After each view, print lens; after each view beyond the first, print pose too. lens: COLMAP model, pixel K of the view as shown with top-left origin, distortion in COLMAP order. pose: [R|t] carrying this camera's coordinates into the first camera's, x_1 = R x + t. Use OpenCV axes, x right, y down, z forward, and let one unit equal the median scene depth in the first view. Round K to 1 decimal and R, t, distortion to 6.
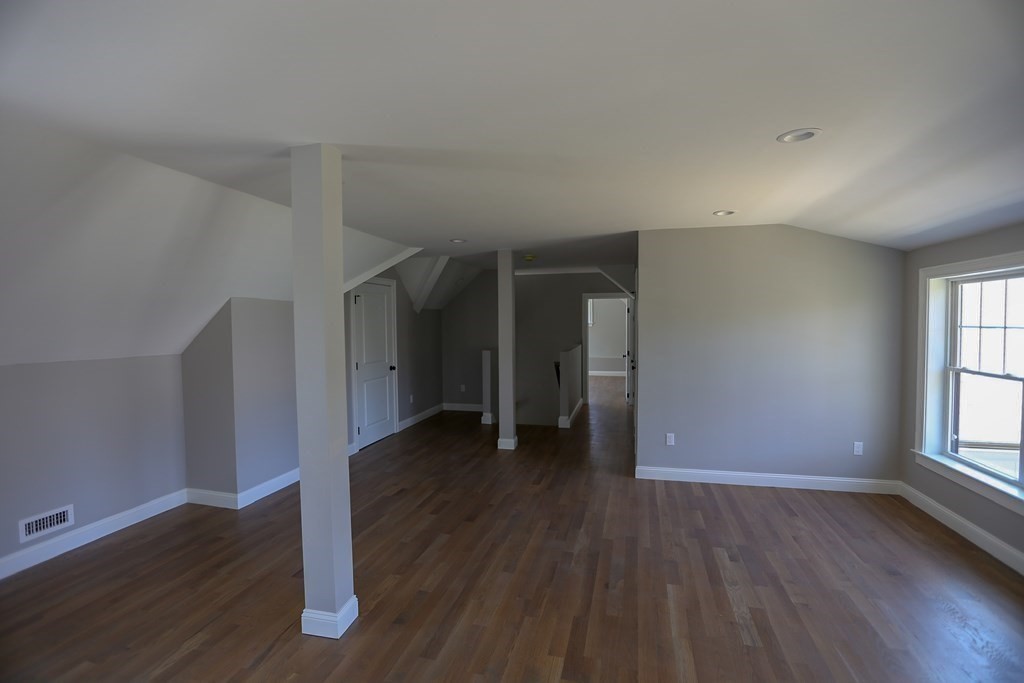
lens RADIAL K [[470.7, 0, 507.9], [0, 470.7, 339.6], [0, 0, 1]] dist [-0.032315, 0.000414]
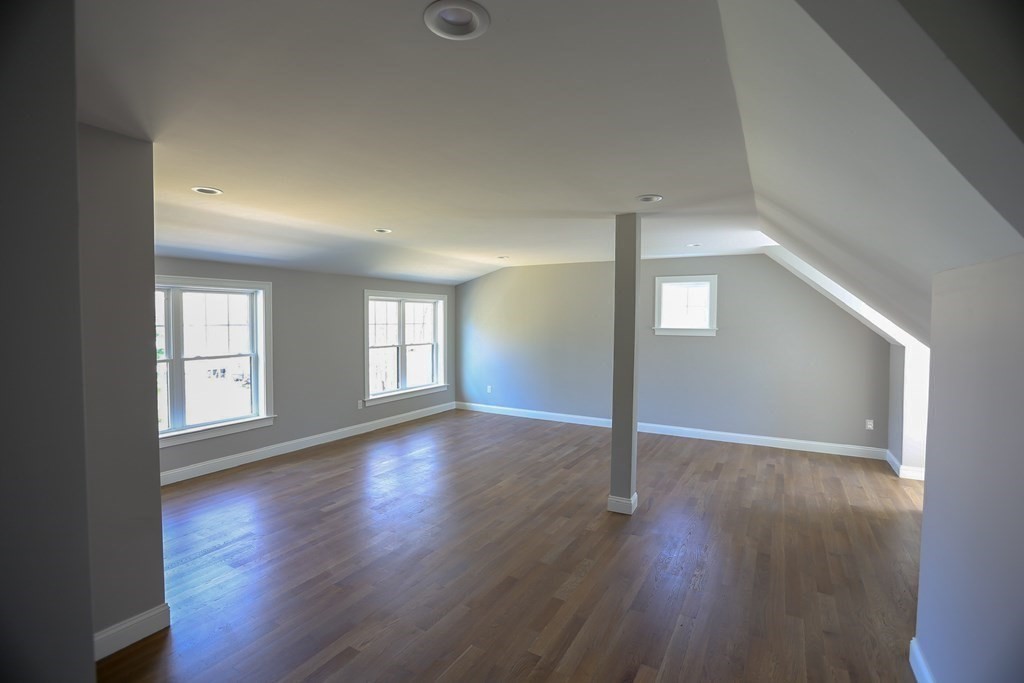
lens RADIAL K [[470.7, 0, 507.9], [0, 470.7, 339.6], [0, 0, 1]] dist [-0.032315, 0.000414]
pose [[-0.964571, -0.008907, 0.263672, -0.329154], [0.011228, 0.997138, 0.074759, -0.076494], [-0.263584, 0.075070, -0.961711, 2.050495]]
